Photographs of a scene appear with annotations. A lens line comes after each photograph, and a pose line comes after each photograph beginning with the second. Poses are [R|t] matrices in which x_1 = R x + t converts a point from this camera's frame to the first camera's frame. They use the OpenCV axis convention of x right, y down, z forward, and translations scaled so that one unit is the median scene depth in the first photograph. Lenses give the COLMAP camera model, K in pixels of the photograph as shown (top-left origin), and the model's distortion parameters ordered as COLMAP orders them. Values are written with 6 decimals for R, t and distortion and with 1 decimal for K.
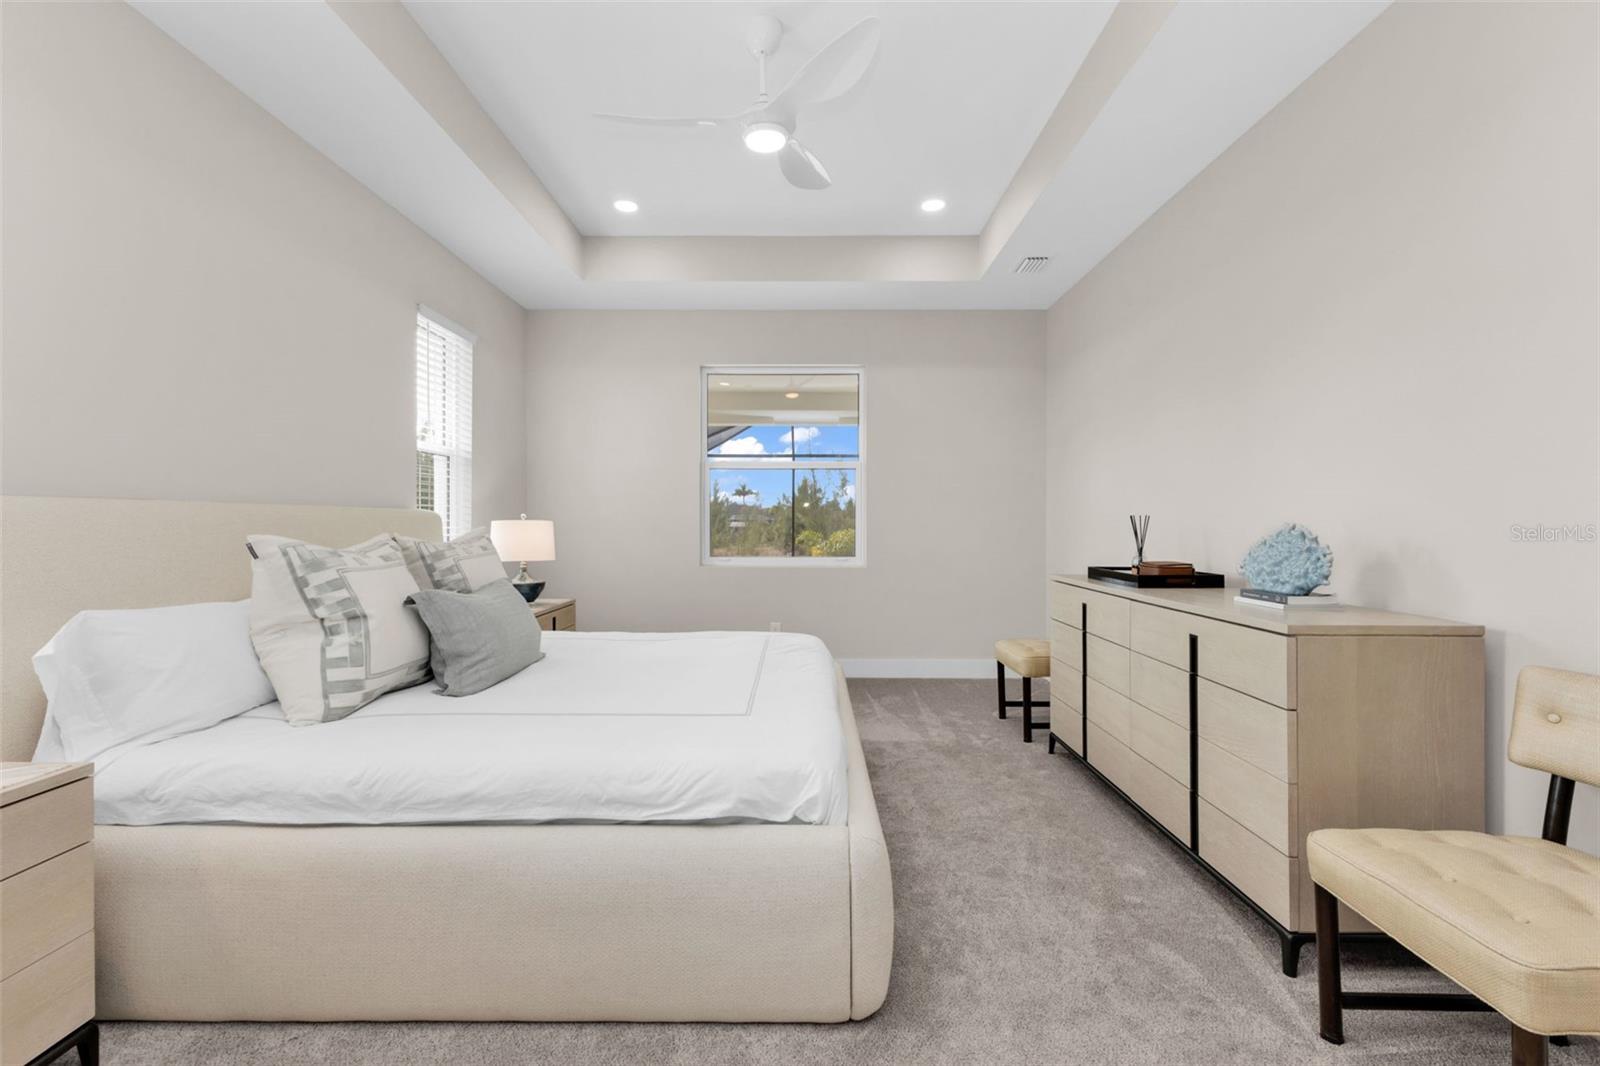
lens RADIAL K [[711.6, 0, 806.6], [0, 711.6, 528.8], [0, 0, 1]] dist [0.008922, -0.000277]
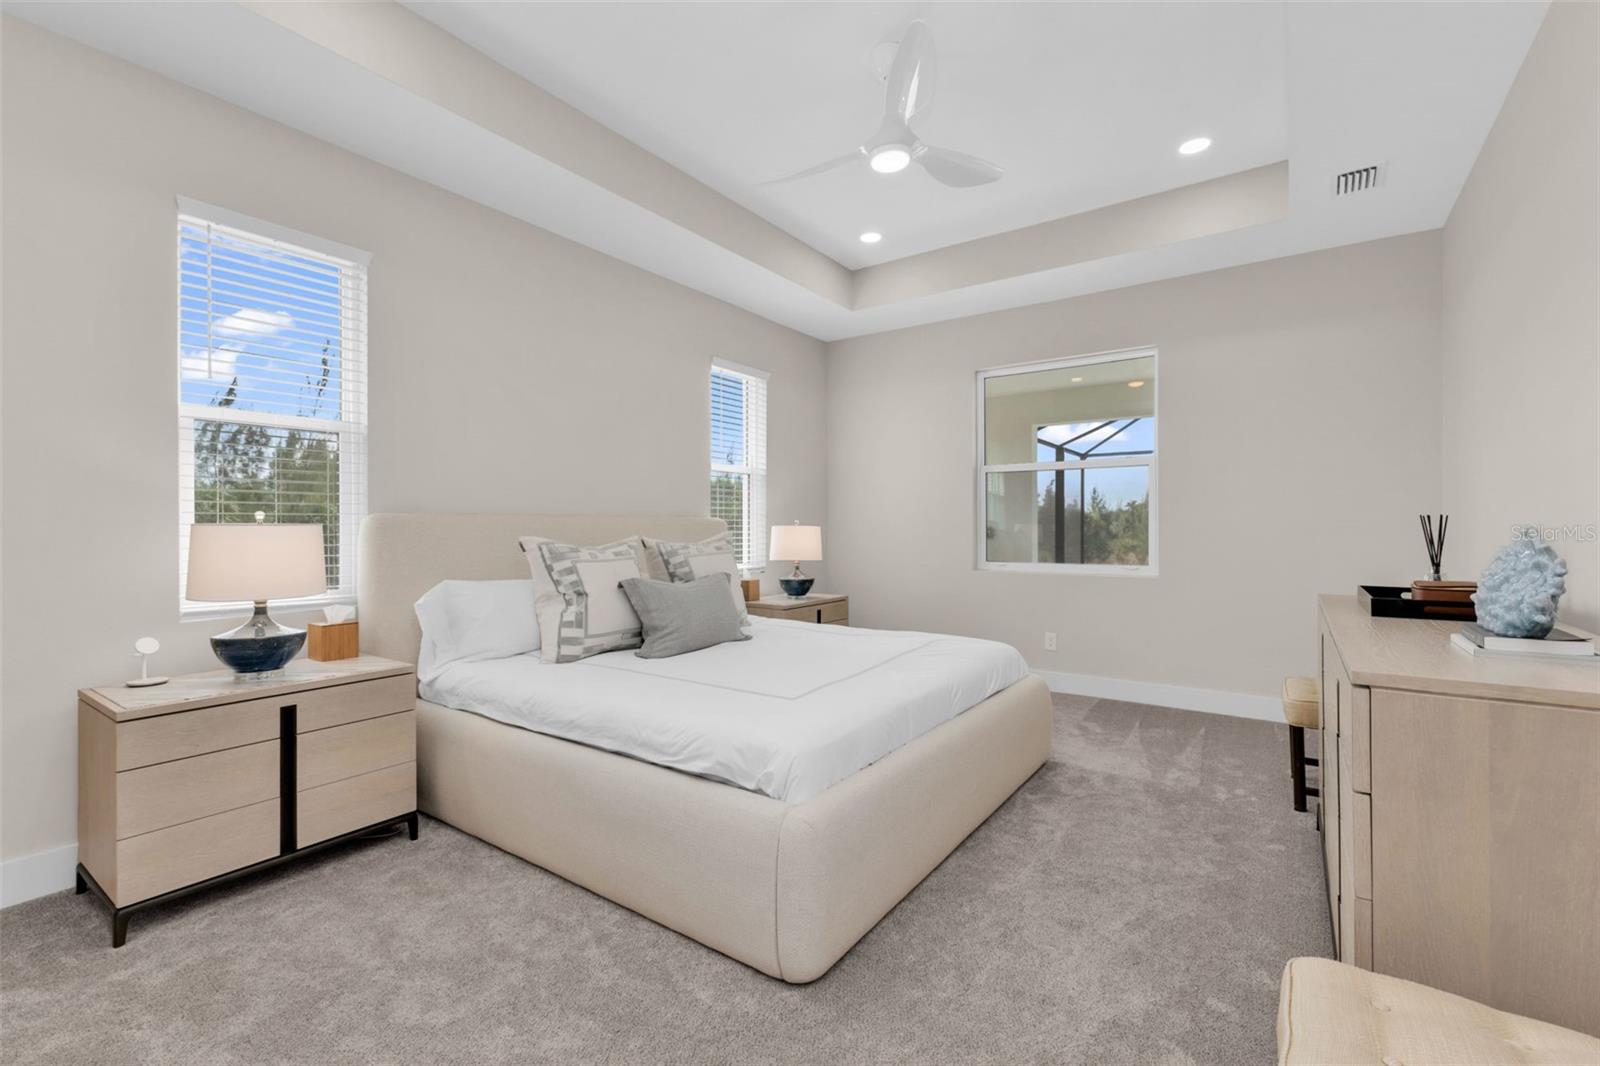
lens RADIAL K [[677.6, 0, 725.8], [0, 677.6, 533.6], [0, 0, 1]] dist [0.000971, -0.000056]
pose [[0.809272, 0.002265, -0.587430, 0.401007], [-0.001993, 0.999997, 0.001110, 0.000219], [0.587431, 0.000273, 0.809274, 0.069018]]
